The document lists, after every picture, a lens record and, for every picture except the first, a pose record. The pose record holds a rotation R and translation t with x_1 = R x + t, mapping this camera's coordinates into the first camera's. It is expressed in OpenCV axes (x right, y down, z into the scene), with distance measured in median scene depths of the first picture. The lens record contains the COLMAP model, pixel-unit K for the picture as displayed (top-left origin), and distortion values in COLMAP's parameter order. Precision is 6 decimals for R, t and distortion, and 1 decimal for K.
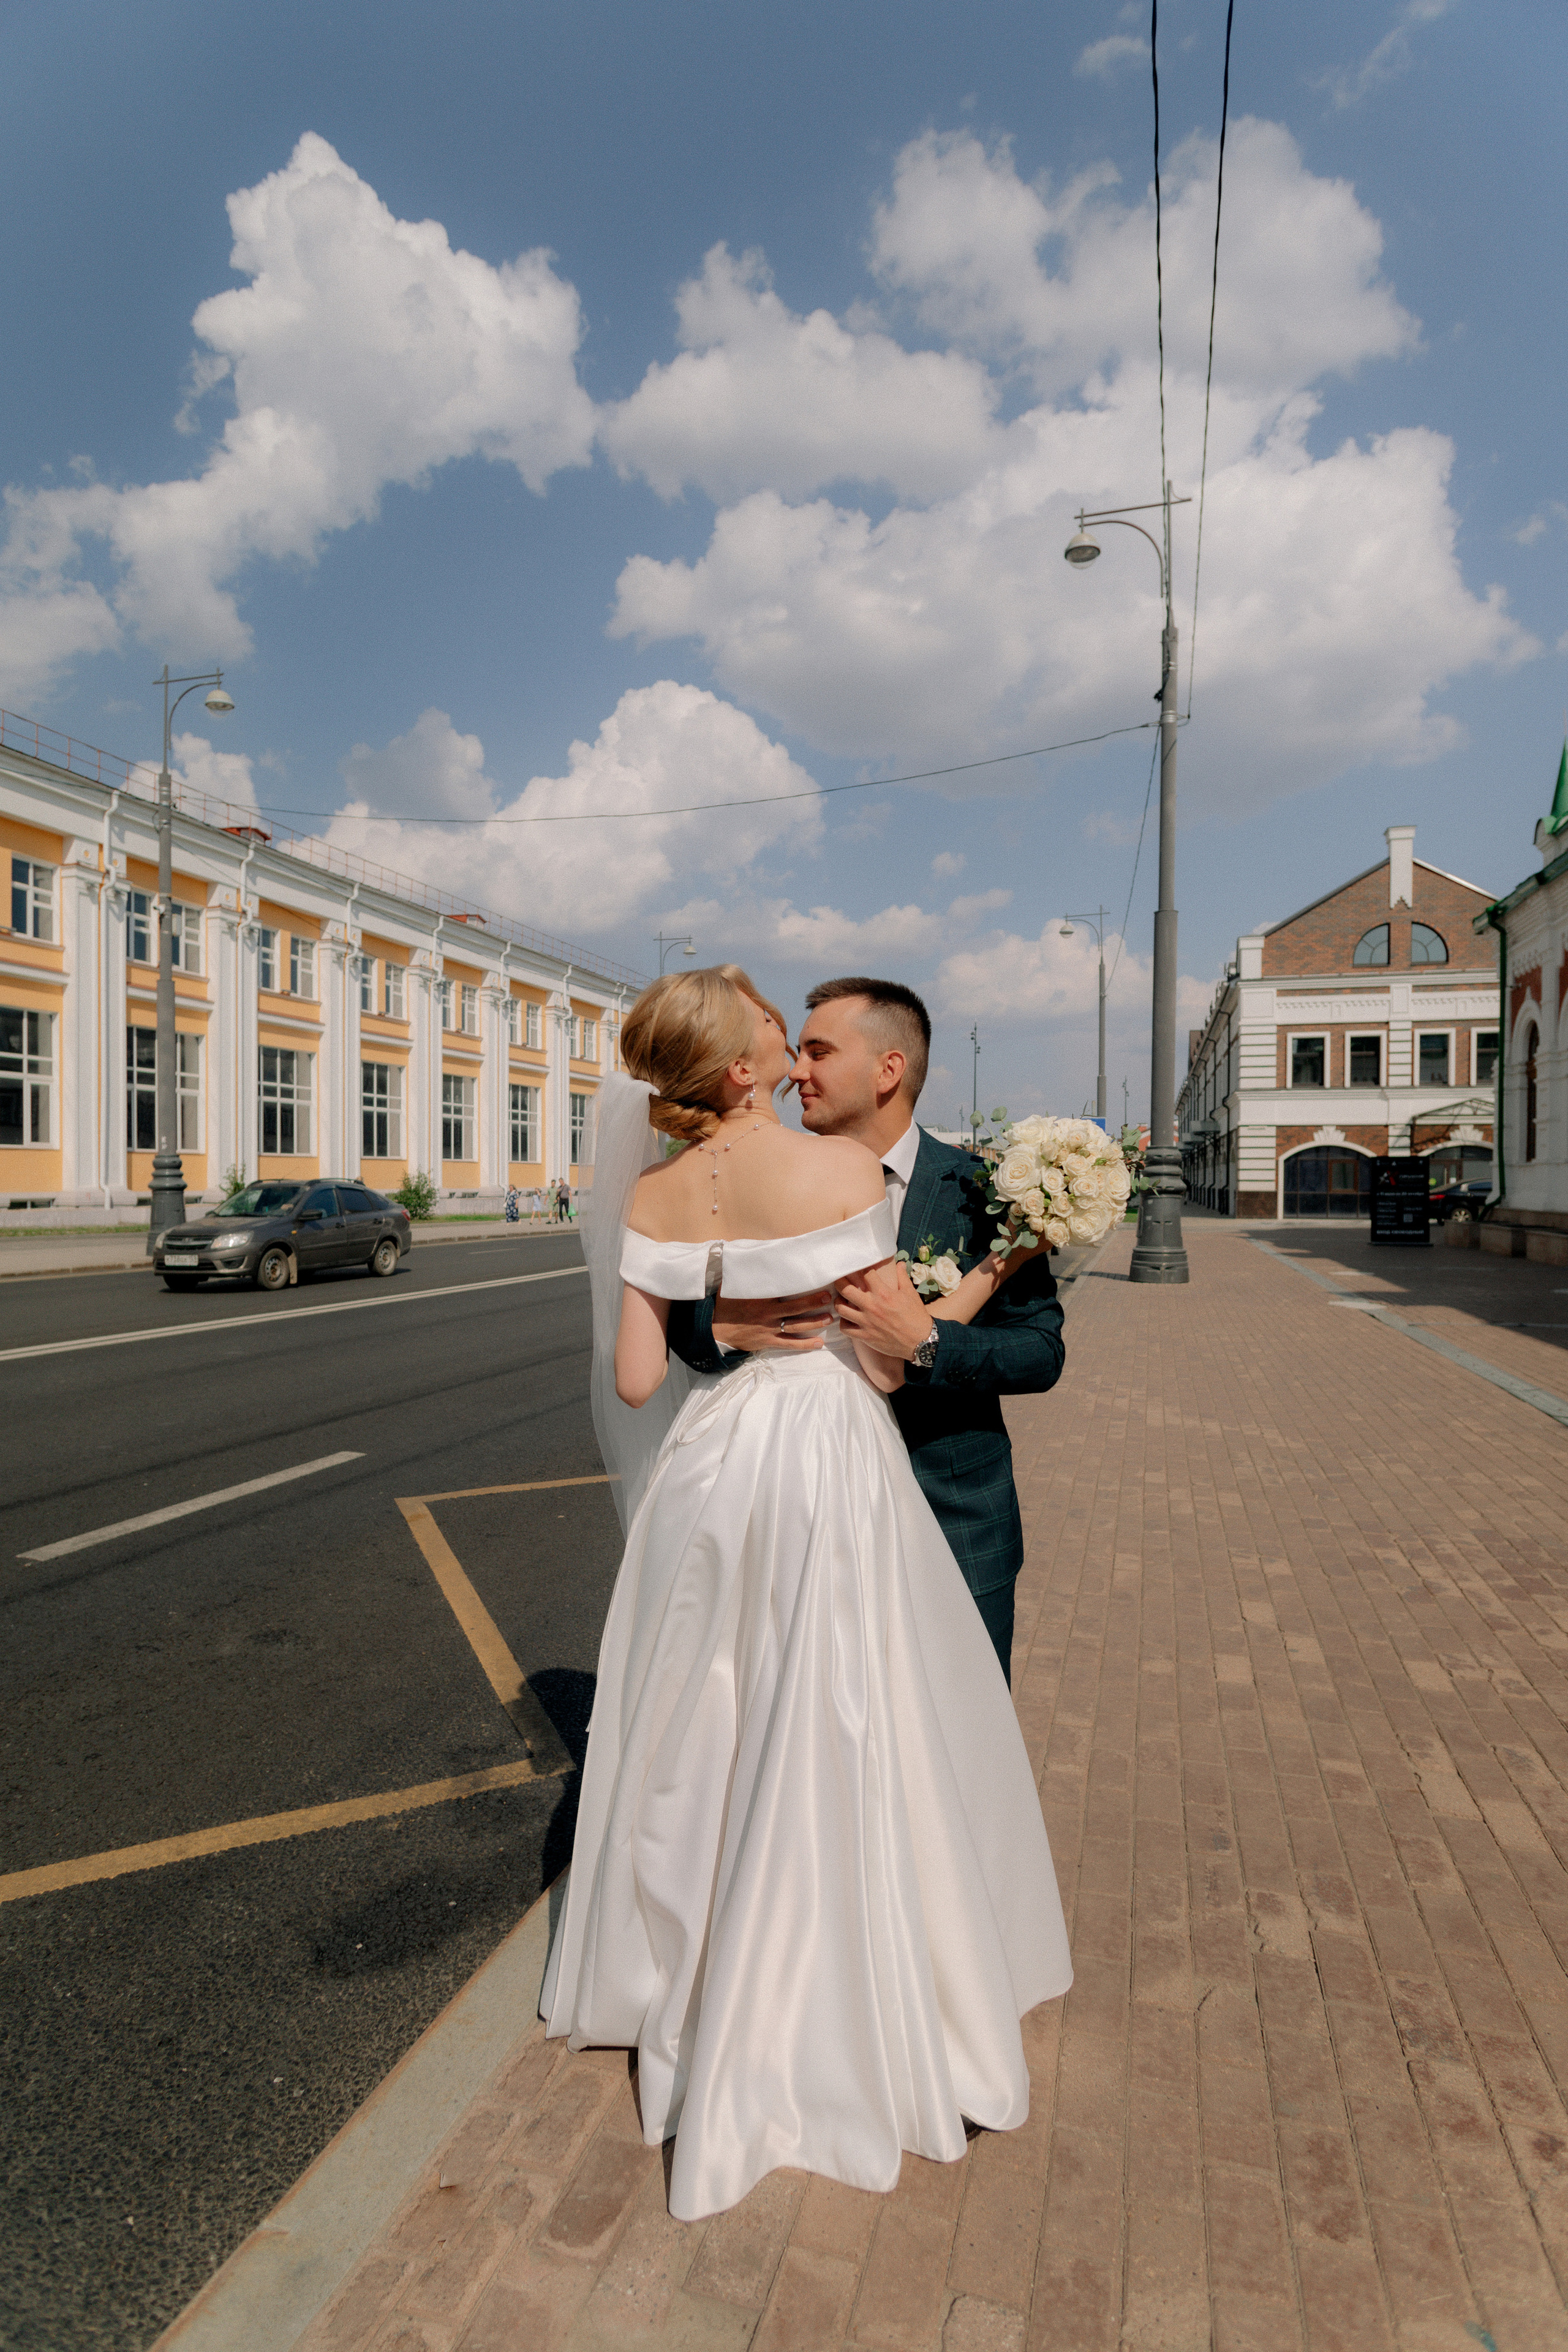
lens RADIAL K [[1308.9, 0, 765.9], [0, 1308.9, 1184.3], [0, 0, 1]] dist [-0.015048, -0.001530]
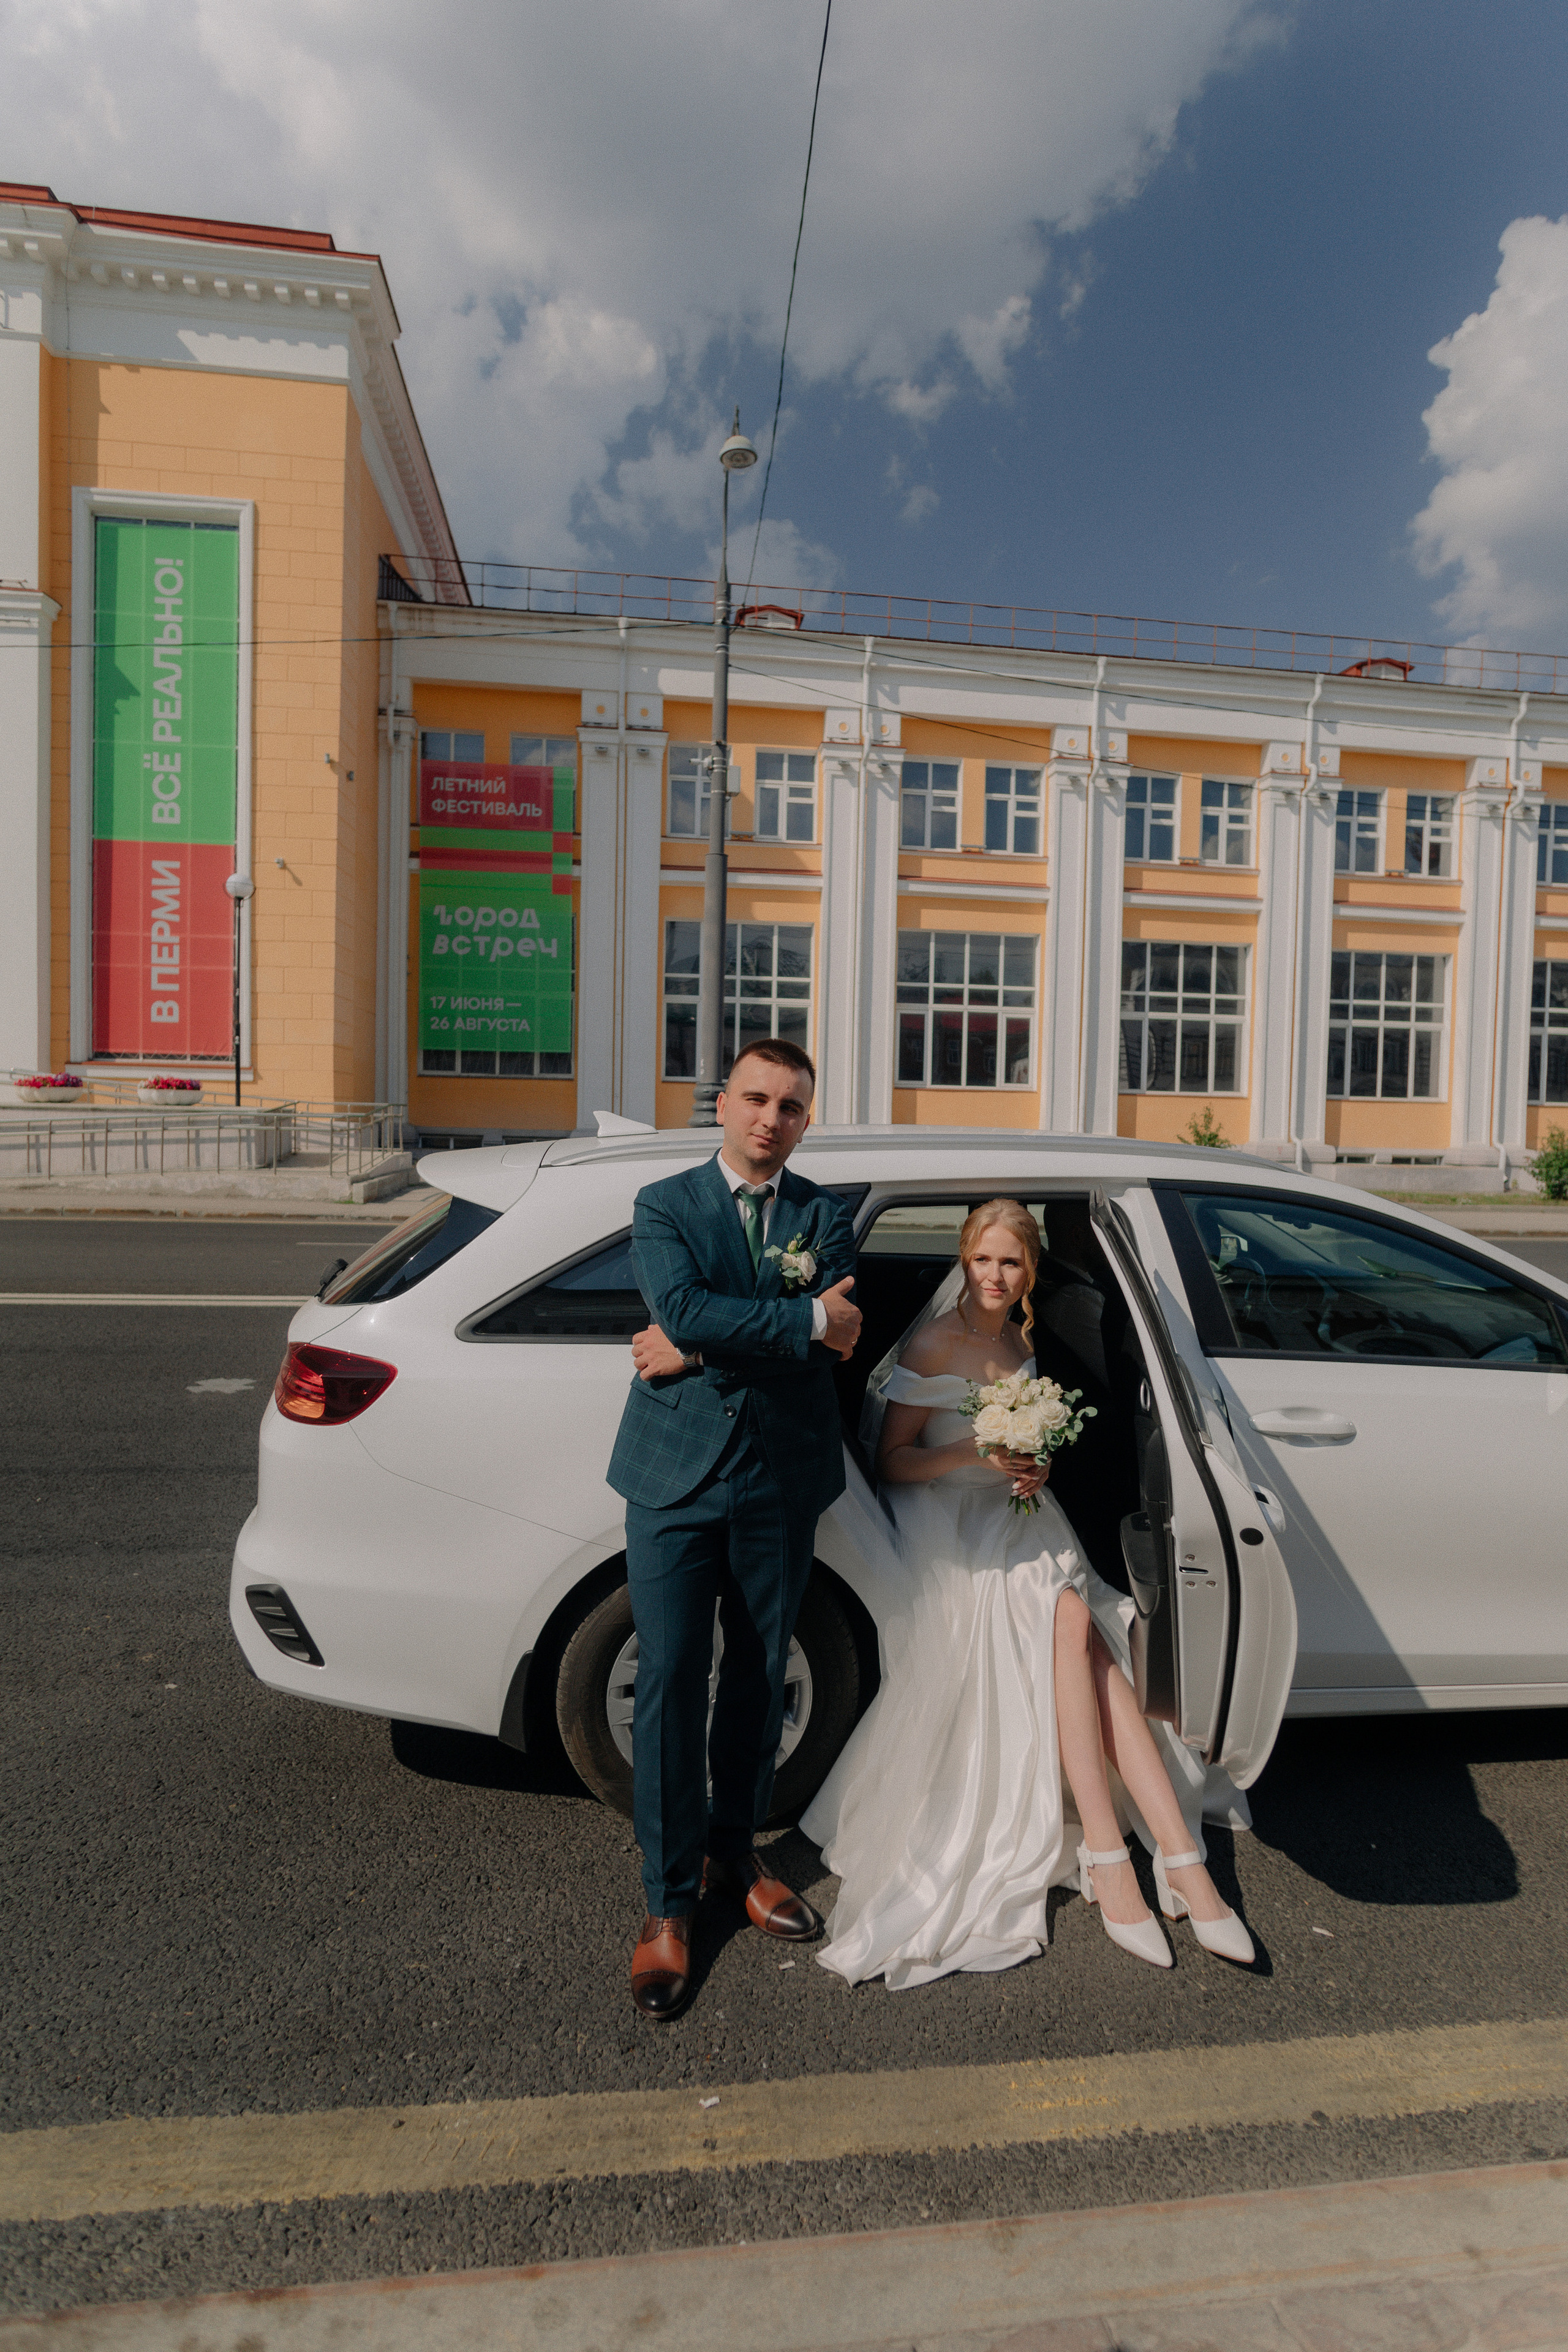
lens RADIAL K [[1218.4, 0, 789.3], [0, 1218.4, 1164.3], [0, 0, 1]] dist [-0.026831, 0.012459]
pose [[0.388401, 0.043865, -0.920446, 0.094268], [-0.027488, 0.998973, 0.036008, -0.001555], [0.921080, 0.011315, 0.389208, 0.329986]]
